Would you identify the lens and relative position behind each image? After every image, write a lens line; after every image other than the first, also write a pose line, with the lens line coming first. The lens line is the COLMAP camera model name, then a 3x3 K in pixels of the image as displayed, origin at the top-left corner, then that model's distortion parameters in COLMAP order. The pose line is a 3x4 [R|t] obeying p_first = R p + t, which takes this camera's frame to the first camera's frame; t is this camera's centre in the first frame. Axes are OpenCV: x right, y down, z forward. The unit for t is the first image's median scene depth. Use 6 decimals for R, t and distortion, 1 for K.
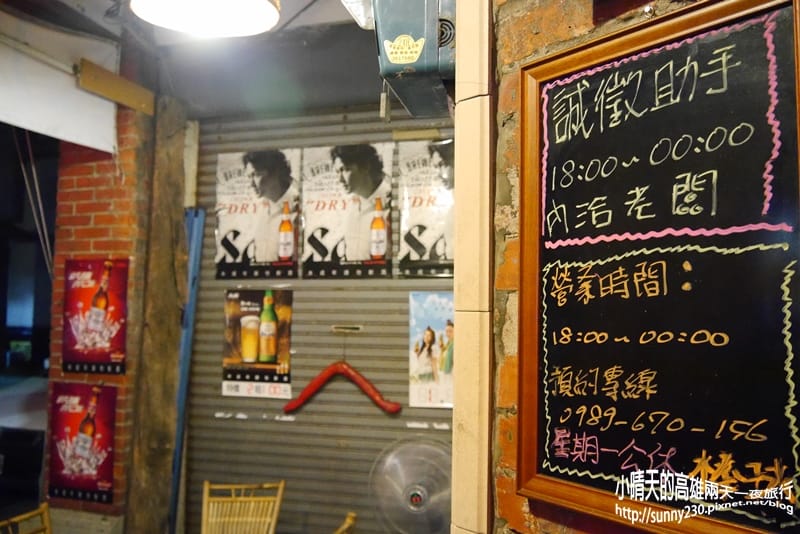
lens RADIAL K [[673.1, 0, 400.0], [0, 673.1, 267.0], [0, 0, 1]] dist [-0.060519, 0.054049]
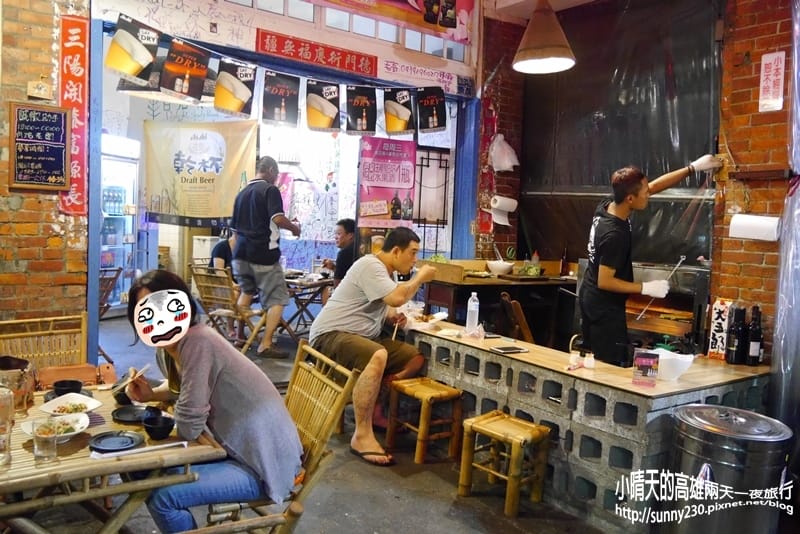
lens RADIAL K [[700.5, 0, 400.0], [0, 700.5, 267.0], [0, 0, 1]] dist [-0.028501, 0.007556]
pose [[0.019127, -0.071050, 0.997289, -0.964440], [-0.102307, 0.992097, 0.072642, 0.047362], [-0.994569, -0.103419, 0.011707, -0.395568]]
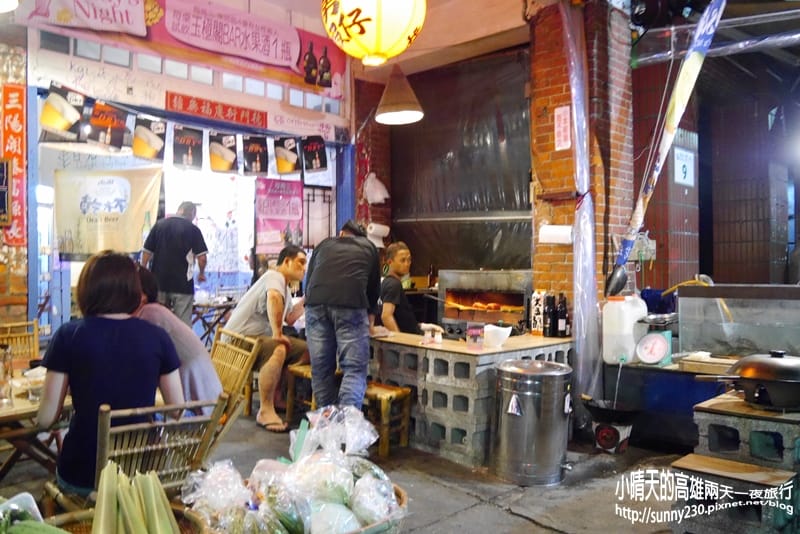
lens RADIAL K [[673.1, 0, 400.0], [0, 673.1, 267.0], [0, 0, 1]] dist [-0.060519, 0.054049]
pose [[-0.132706, -0.011205, 0.991092, -1.205416], [-0.060221, 0.998180, 0.003221, 0.088530], [-0.989324, -0.059257, -0.133139, -0.416161]]
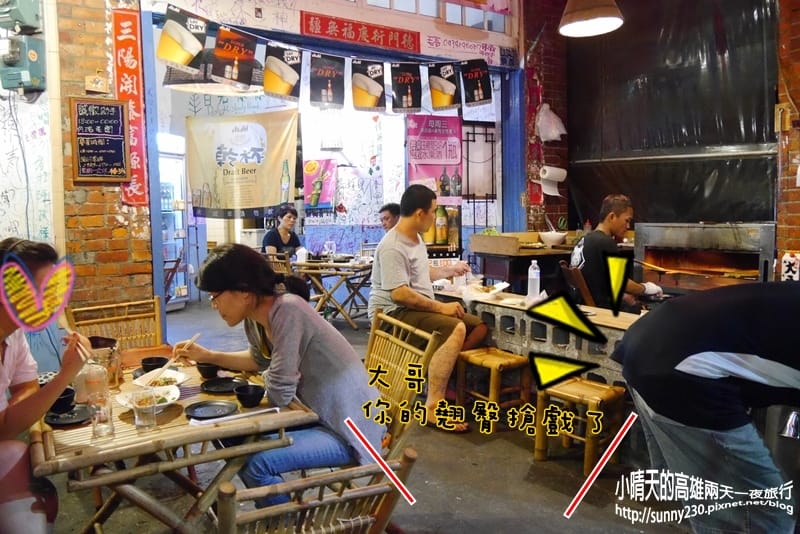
lens RADIAL K [[700.5, 0, 400.0], [0, 700.5, 267.0], [0, 0, 1]] dist [-0.028501, 0.007556]
pose [[0.066000, -0.088631, 0.993875, -0.968046], [-0.042190, 0.994909, 0.091525, 0.075470], [-0.996927, -0.047972, 0.061925, -0.360556]]
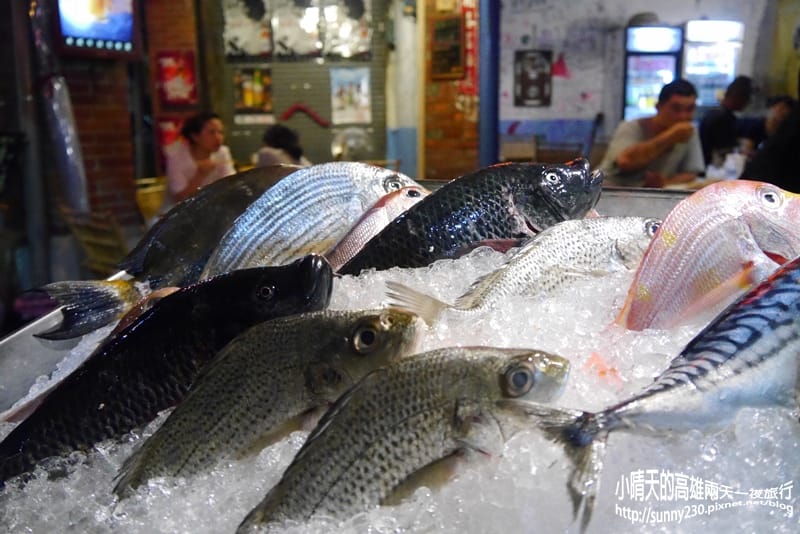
lens RADIAL K [[700.5, 0, 400.0], [0, 700.5, 267.0], [0, 0, 1]] dist [-0.028501, 0.007556]
pose [[0.944526, -0.087785, 0.316488, -0.523184], [0.001294, 0.964606, 0.263693, 0.058562], [-0.328434, -0.248656, 0.911209, -1.223402]]
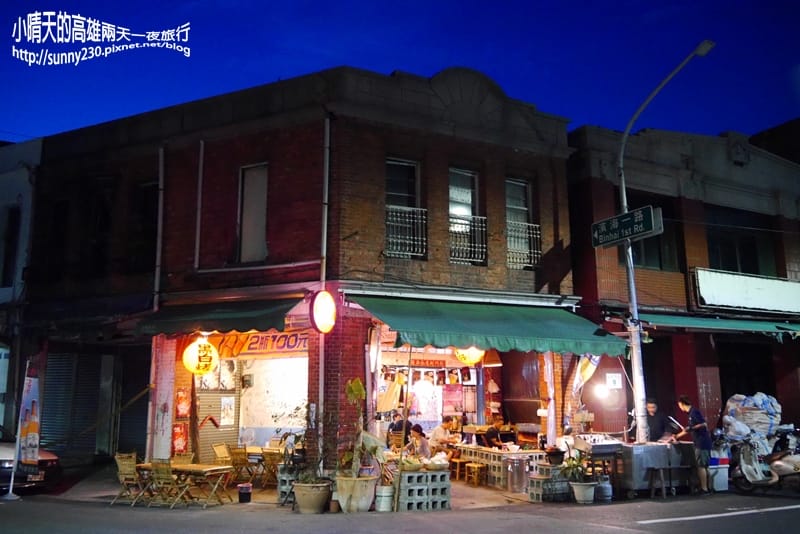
lens RADIAL K [[700.5, 0, 400.0], [0, 700.5, 267.0], [0, 0, 1]] dist [-0.028501, 0.007556]
pose [[0.177963, 0.170127, 0.969219, -3.931735], [-0.057737, 0.985050, -0.162304, -0.110537], [-0.982342, -0.027076, 0.185125, -0.805769]]
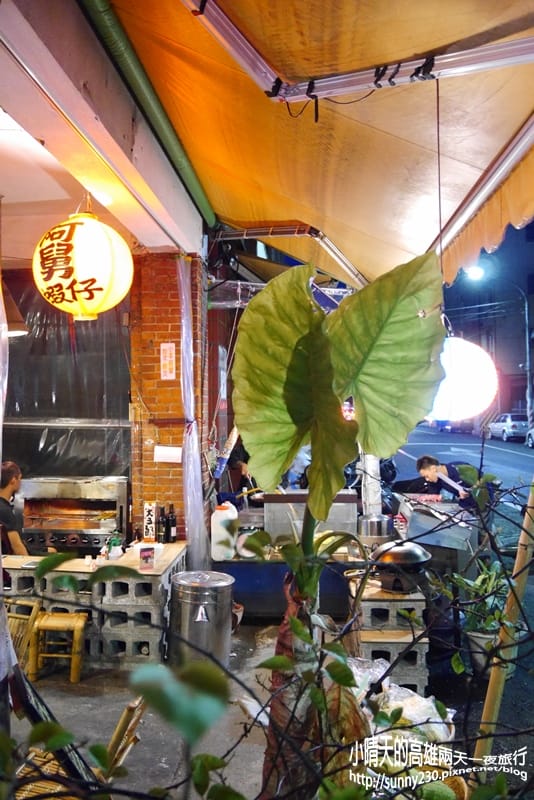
lens RADIAL K [[700.5, 0, 267.0], [0, 700.5, 400.0], [0, 0, 1]] dist [-0.028501, 0.007556]
pose [[-0.745152, 0.002701, 0.666889, -1.179293], [-0.043600, 0.997655, -0.052758, -0.038345], [-0.665468, -0.068389, -0.743287, 0.156418]]
